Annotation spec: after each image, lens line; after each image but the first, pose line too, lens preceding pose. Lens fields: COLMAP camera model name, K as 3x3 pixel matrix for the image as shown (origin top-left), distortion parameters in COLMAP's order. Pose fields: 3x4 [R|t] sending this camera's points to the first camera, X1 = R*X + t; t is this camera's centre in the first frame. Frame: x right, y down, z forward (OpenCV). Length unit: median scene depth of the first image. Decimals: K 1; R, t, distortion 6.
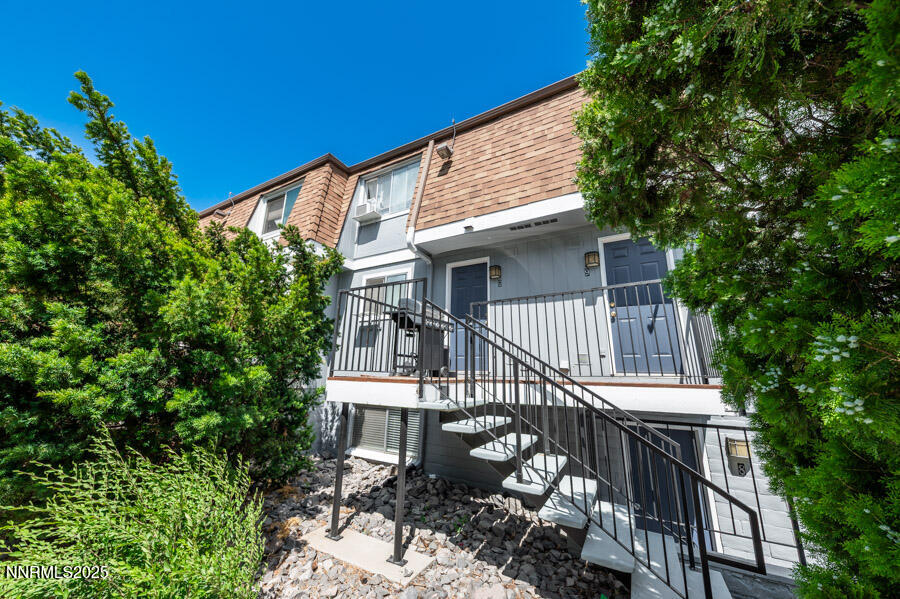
lens RADIAL K [[312.7, 0, 444.1], [0, 312.7, 295.9], [0, 0, 1]] dist [0.007795, -0.002522]
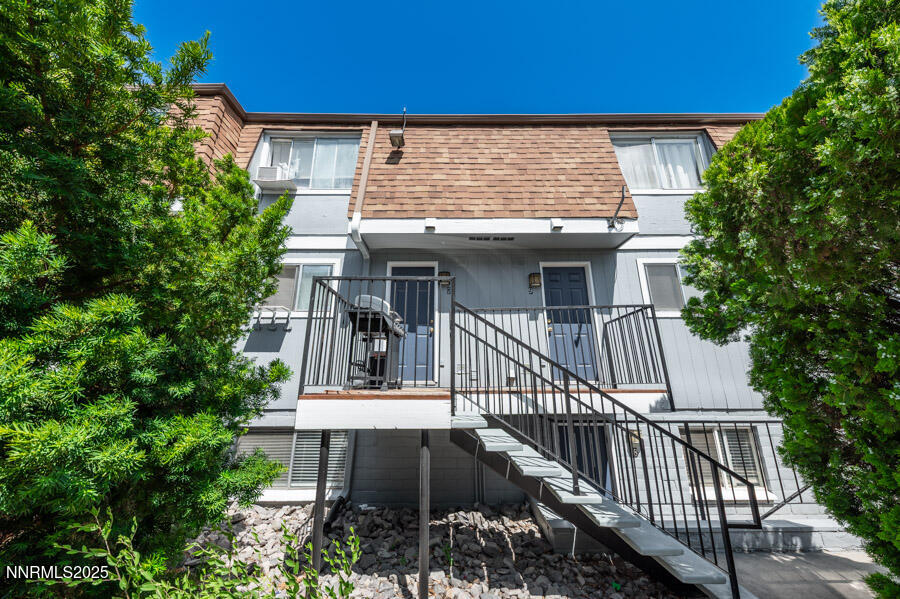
lens RADIAL K [[312.7, 0, 449.1], [0, 312.7, 297.3], [0, 0, 1]] dist [0.007795, -0.002522]
pose [[0.869991, 0.108721, 0.480932, -0.294668], [-0.100943, 0.994001, -0.042105, 0.022359], [-0.482624, -0.011916, 0.875746, 0.143412]]
